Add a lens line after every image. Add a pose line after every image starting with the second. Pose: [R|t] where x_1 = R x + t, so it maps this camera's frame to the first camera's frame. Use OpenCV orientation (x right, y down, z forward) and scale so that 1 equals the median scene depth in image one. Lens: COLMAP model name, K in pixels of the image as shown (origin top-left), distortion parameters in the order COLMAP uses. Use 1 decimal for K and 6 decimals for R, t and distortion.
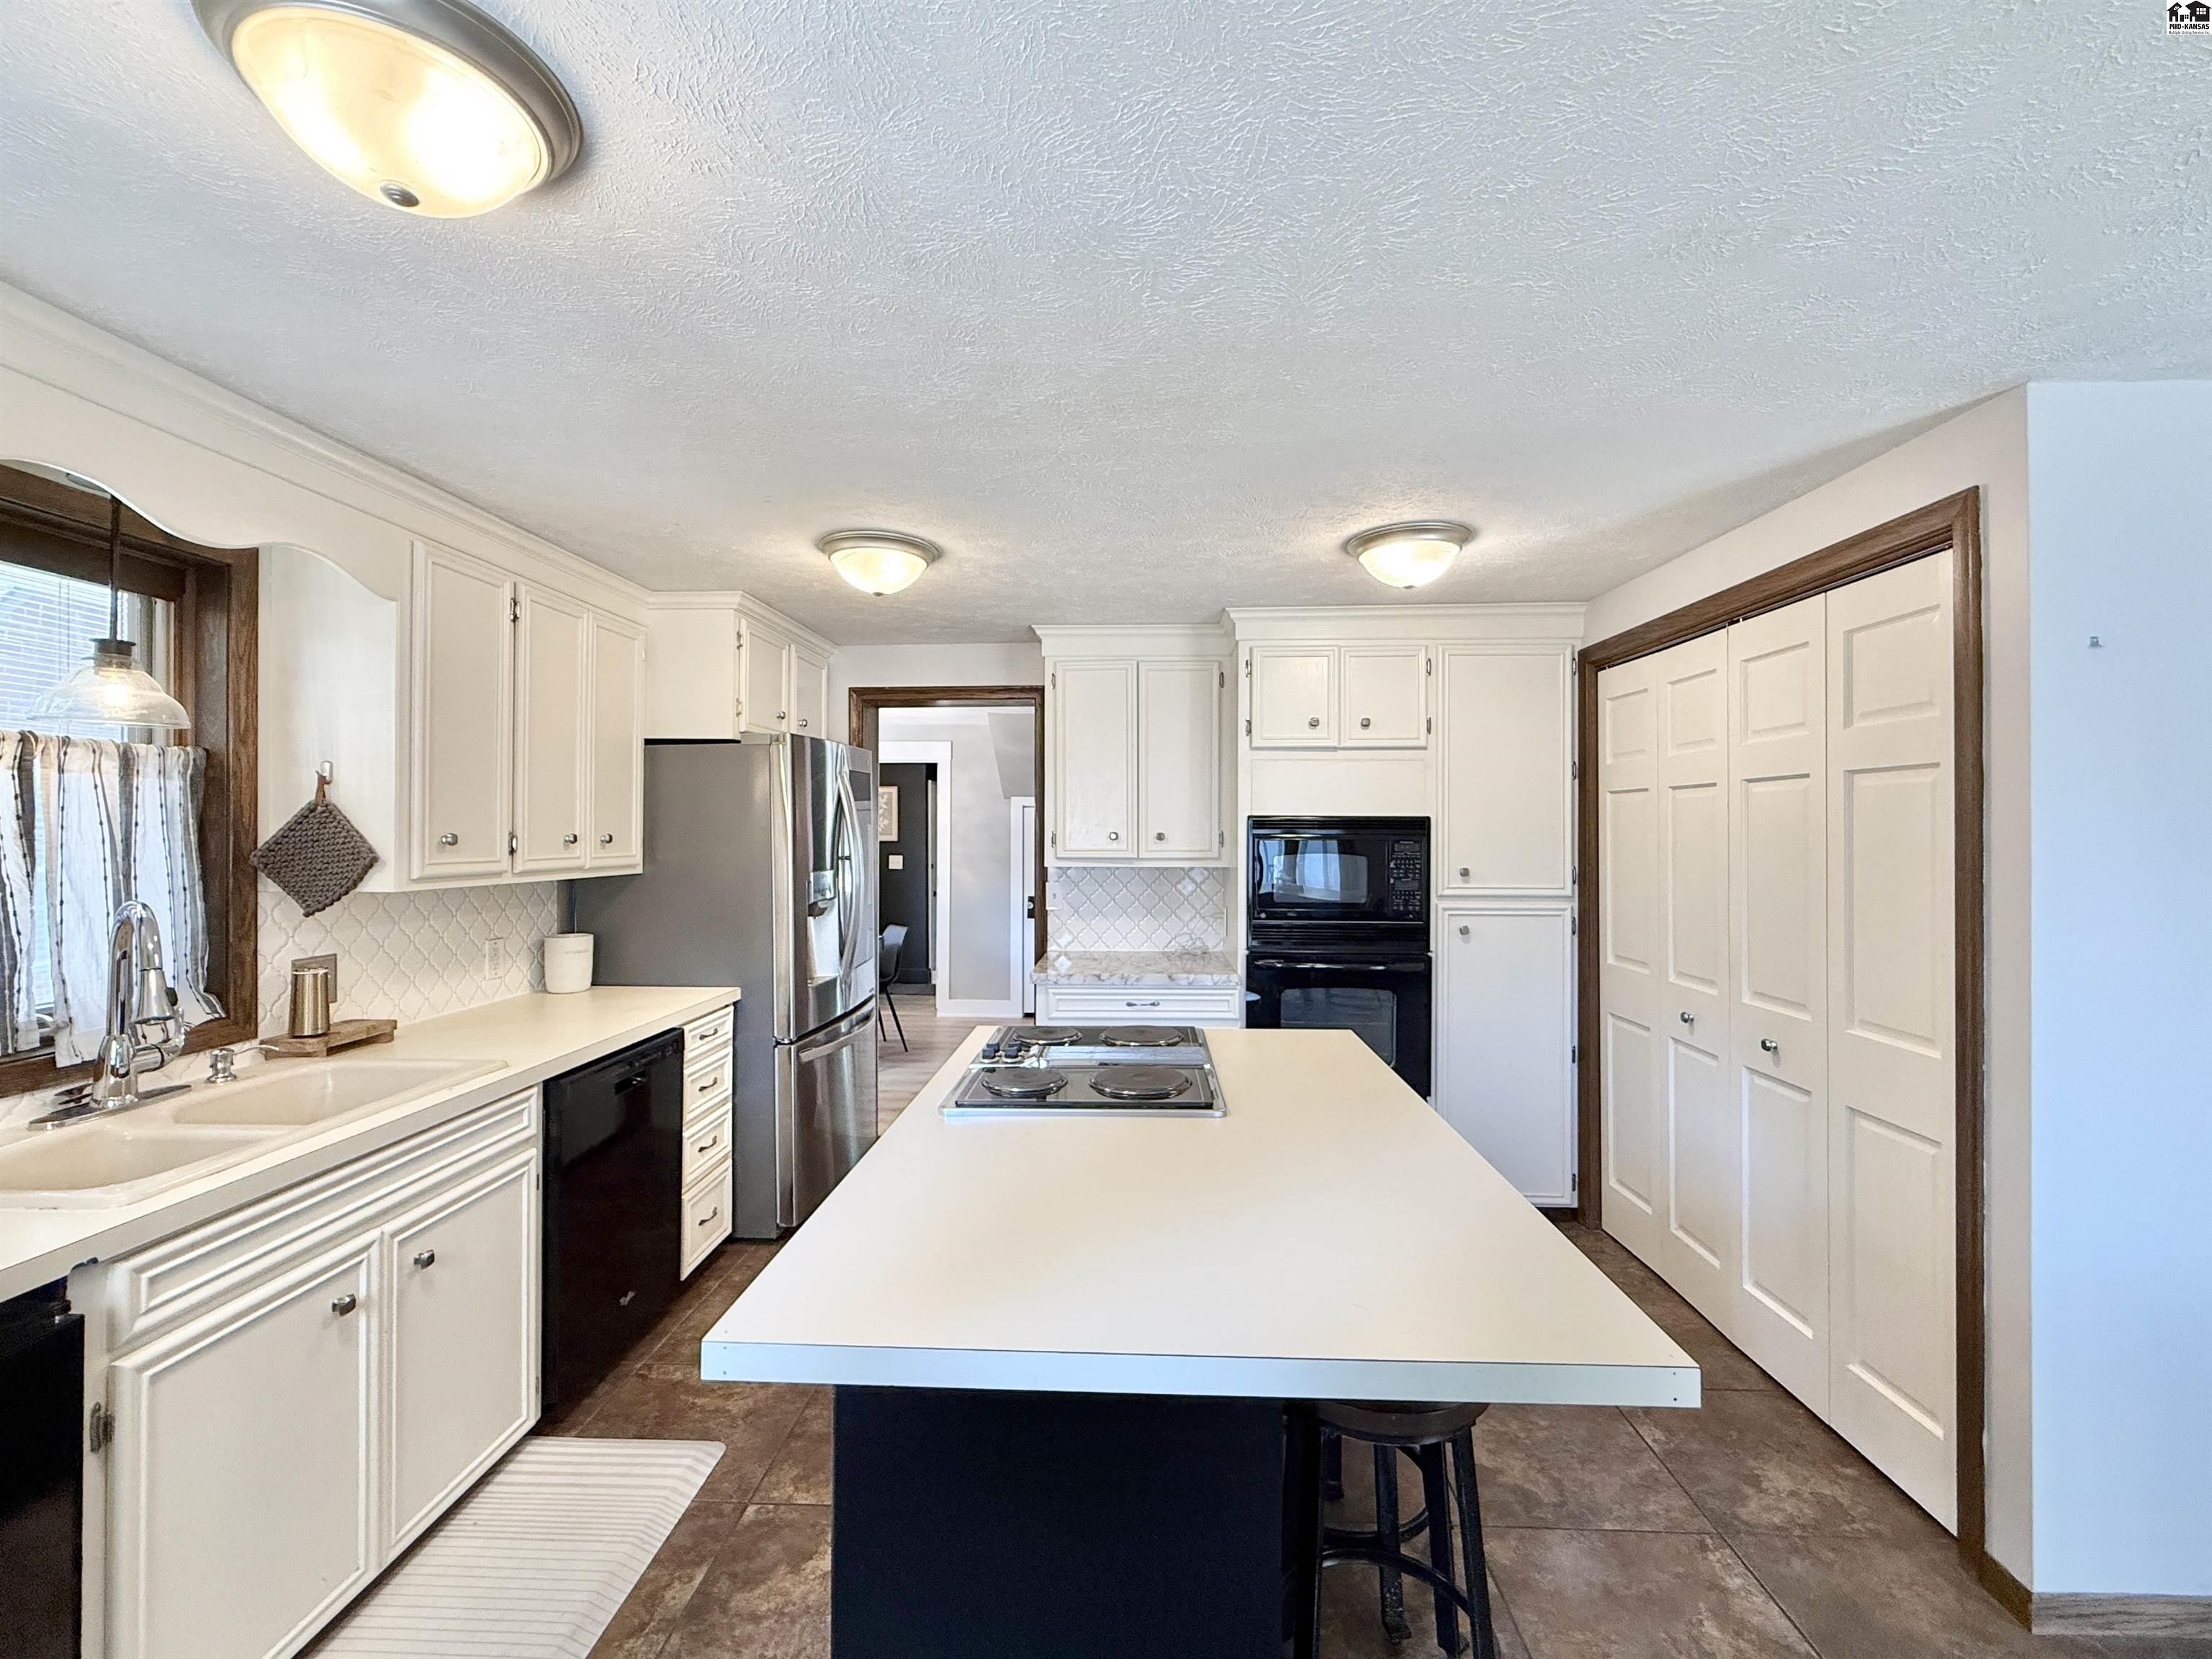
lens RADIAL K [[944.9, 0, 1104.7], [0, 944.9, 827.4], [0, 0, 1]] dist [-0.001522, 0.000303]
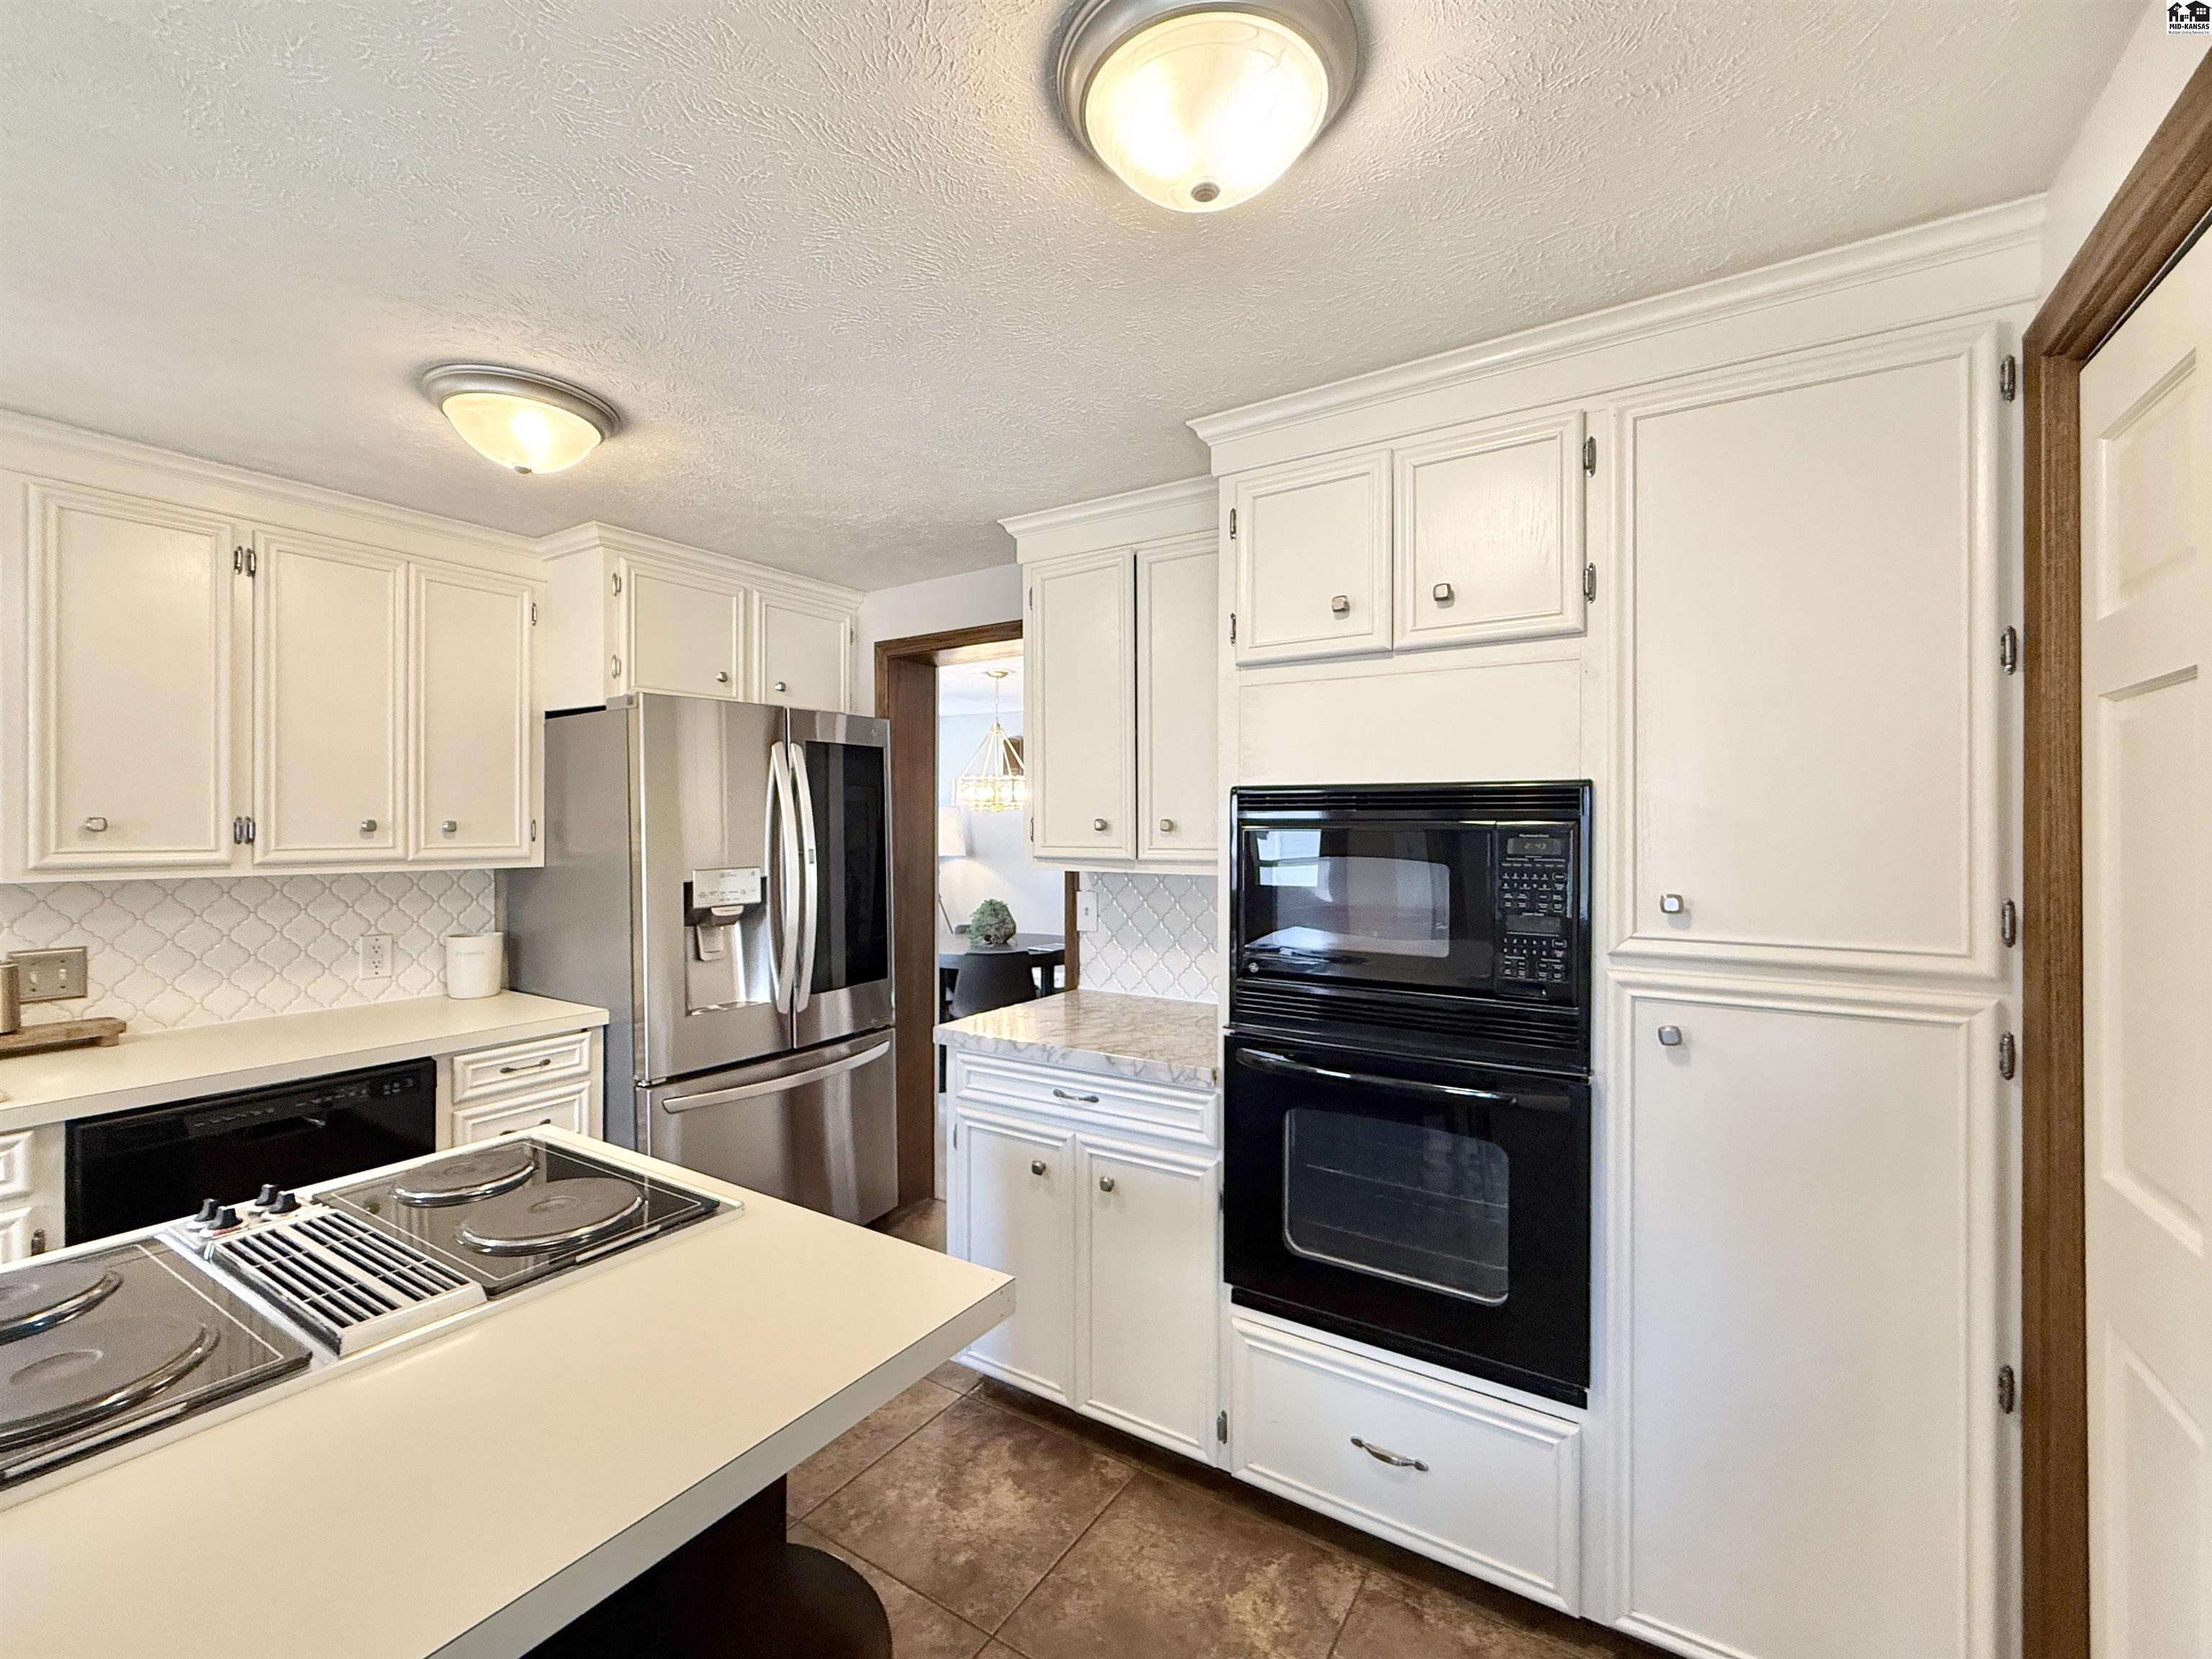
lens RADIAL K [[944.9, 0, 1102.2], [0, 944.9, 826.6], [0, 0, 1]] dist [-0.001522, 0.000303]
pose [[0.864099, -0.000212, -0.503322, 0.500587], [0.001871, 0.999994, 0.002790, 0.012750], [0.503318, -0.003352, 0.864095, 0.650828]]
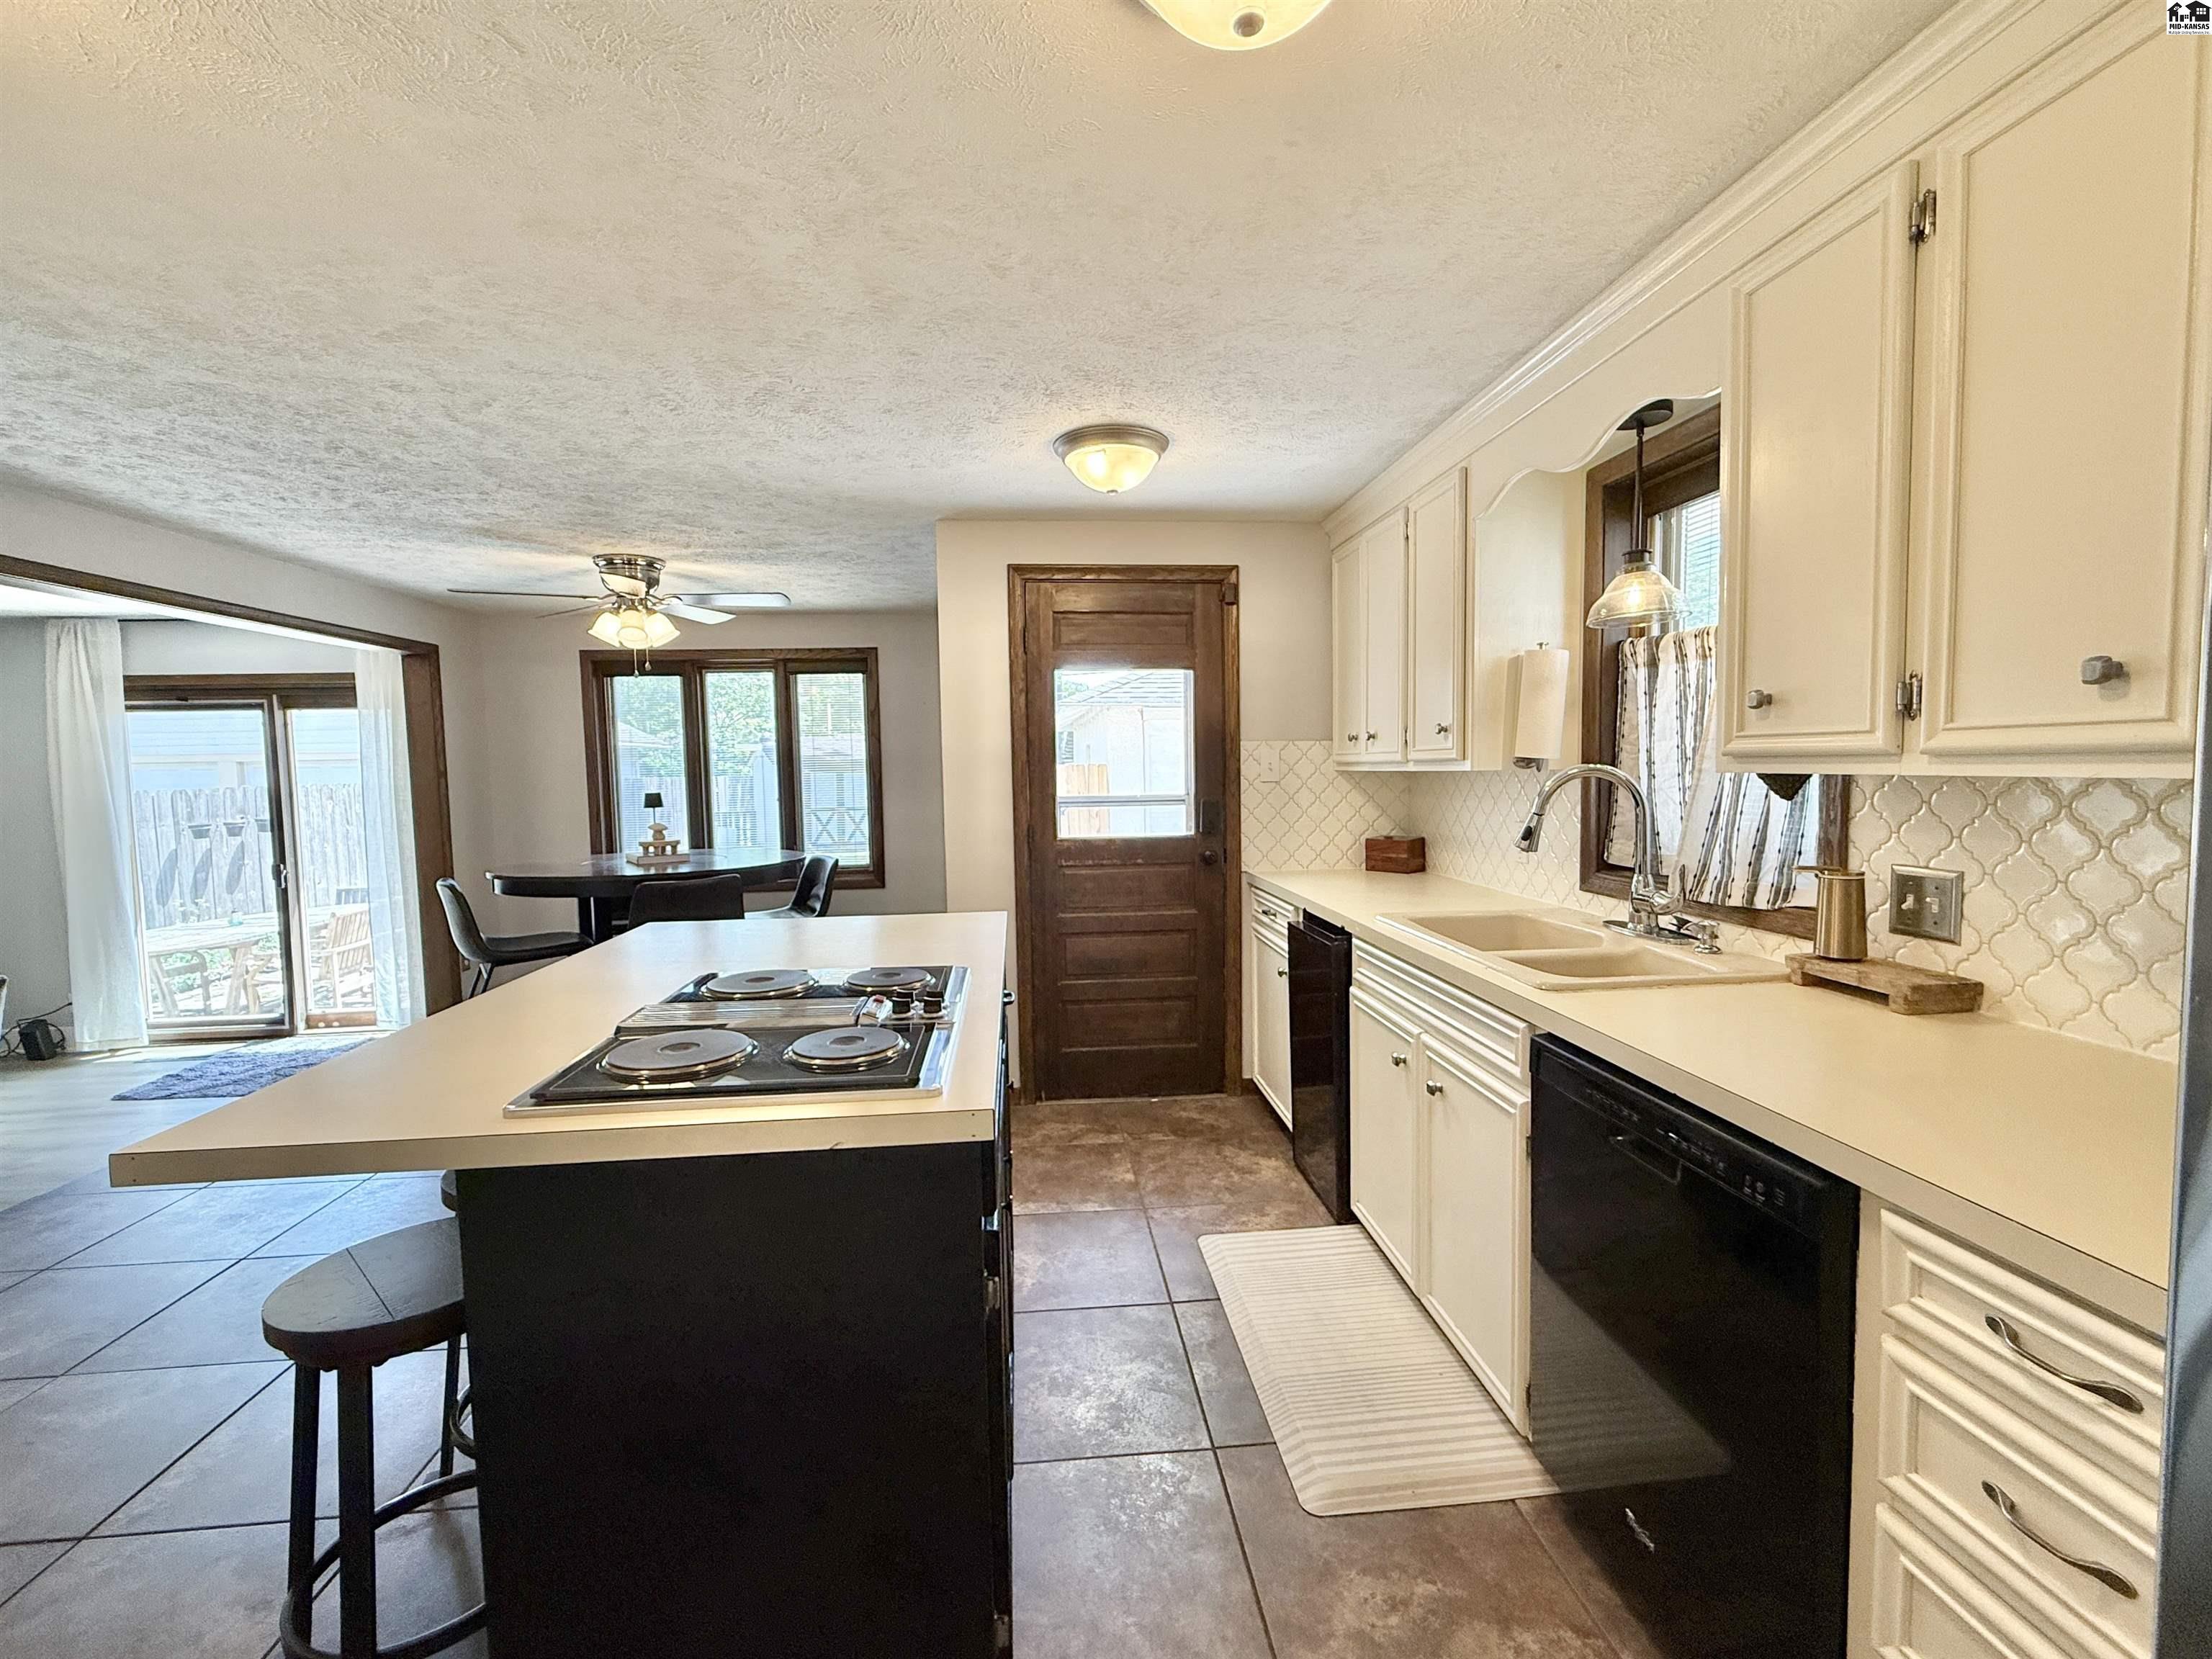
lens RADIAL K [[944.9, 0, 1102.3], [0, 944.9, 827.0], [0, 0, 1]] dist [-0.001522, 0.000303]
pose [[-0.991028, 0.027438, -0.130806, -0.133332], [0.019657, 0.997980, 0.060411, 0.049381], [0.132199, 0.057298, -0.989566, 1.459323]]
